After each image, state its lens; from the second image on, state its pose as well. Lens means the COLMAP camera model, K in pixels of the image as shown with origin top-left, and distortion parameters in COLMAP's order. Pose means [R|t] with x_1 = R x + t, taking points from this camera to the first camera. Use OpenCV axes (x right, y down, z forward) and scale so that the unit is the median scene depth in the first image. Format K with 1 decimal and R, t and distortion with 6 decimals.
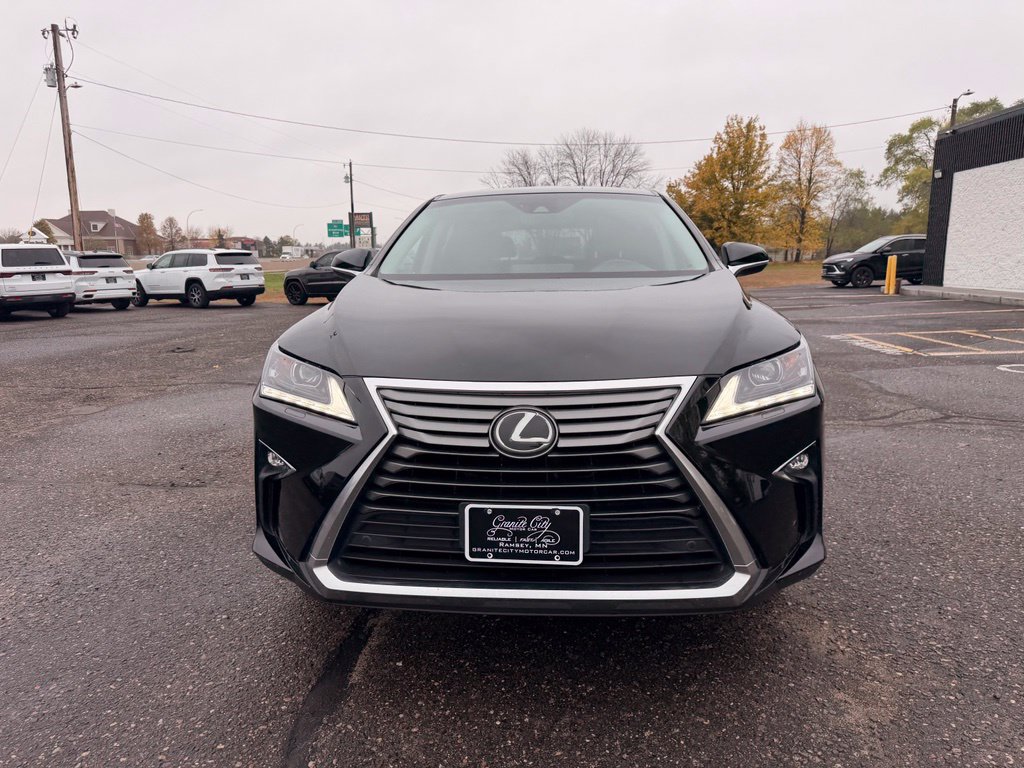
lens RADIAL K [[731.5, 0, 515.0], [0, 731.5, 391.0], [0, 0, 1]] dist [0.033723, -0.043723]
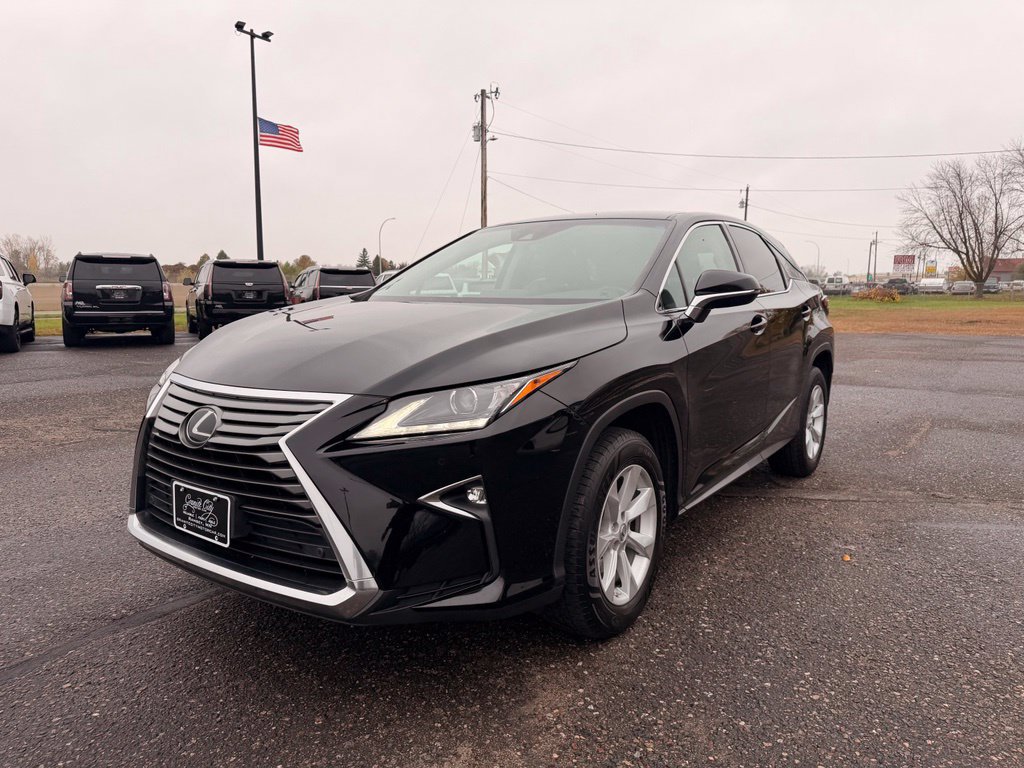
lens RADIAL K [[731.5, 0, 515.0], [0, 731.5, 391.0], [0, 0, 1]] dist [0.033723, -0.043723]
pose [[0.853381, 0.083986, -0.514477, 0.972357], [-0.101279, 0.994842, -0.005591, -0.043205], [0.511354, 0.056877, 0.857486, 0.211436]]
